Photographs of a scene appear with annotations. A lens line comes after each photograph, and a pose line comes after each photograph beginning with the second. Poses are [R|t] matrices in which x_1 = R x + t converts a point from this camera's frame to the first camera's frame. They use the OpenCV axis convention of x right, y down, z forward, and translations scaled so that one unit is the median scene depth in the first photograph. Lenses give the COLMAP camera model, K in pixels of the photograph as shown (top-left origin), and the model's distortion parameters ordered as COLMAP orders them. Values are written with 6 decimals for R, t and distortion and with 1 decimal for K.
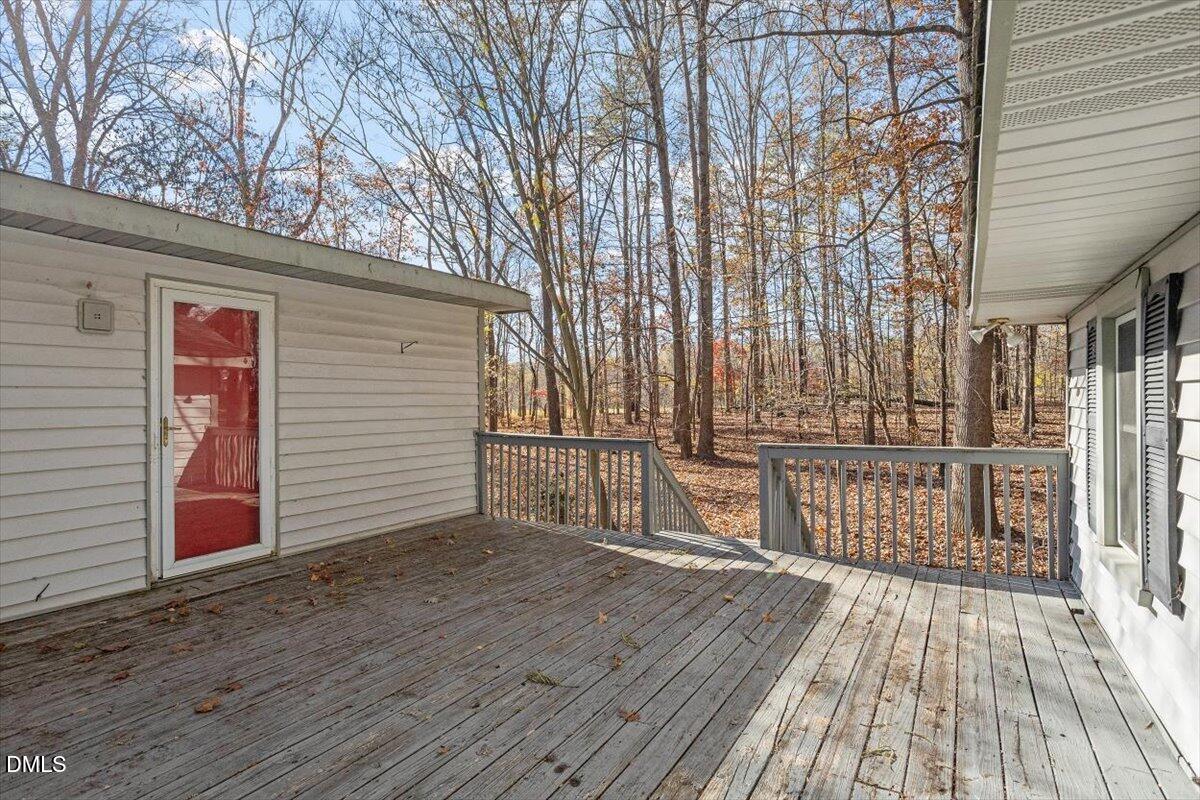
lens RADIAL K [[571.4, 0, 596.7], [0, 571.4, 398.9], [0, 0, 1]] dist [-0.046238, 0.026785]
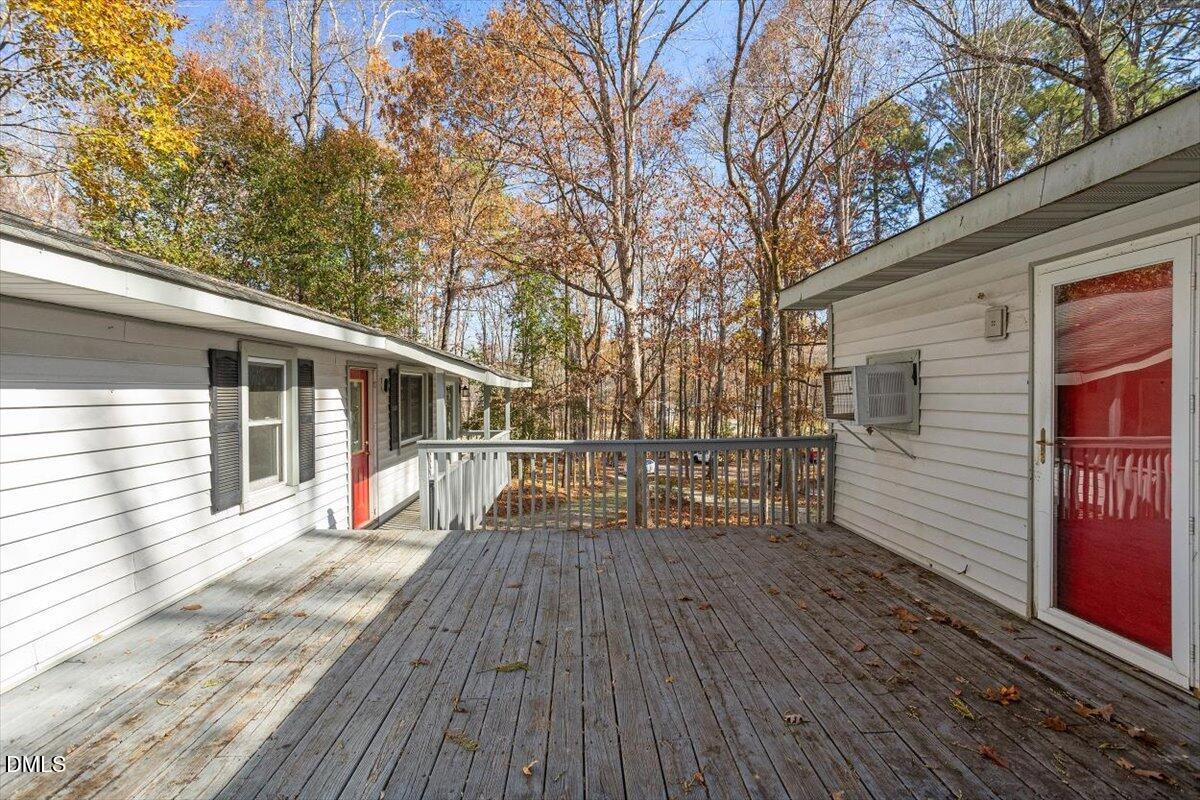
lens RADIAL K [[571.4, 0, 596.7], [0, 571.4, 398.9], [0, 0, 1]] dist [-0.046238, 0.026785]
pose [[-0.826461, 0.016818, -0.562743, 0.312071], [0.006304, 0.999767, 0.020621, -0.041323], [0.562959, 0.013494, -0.826375, 1.637199]]
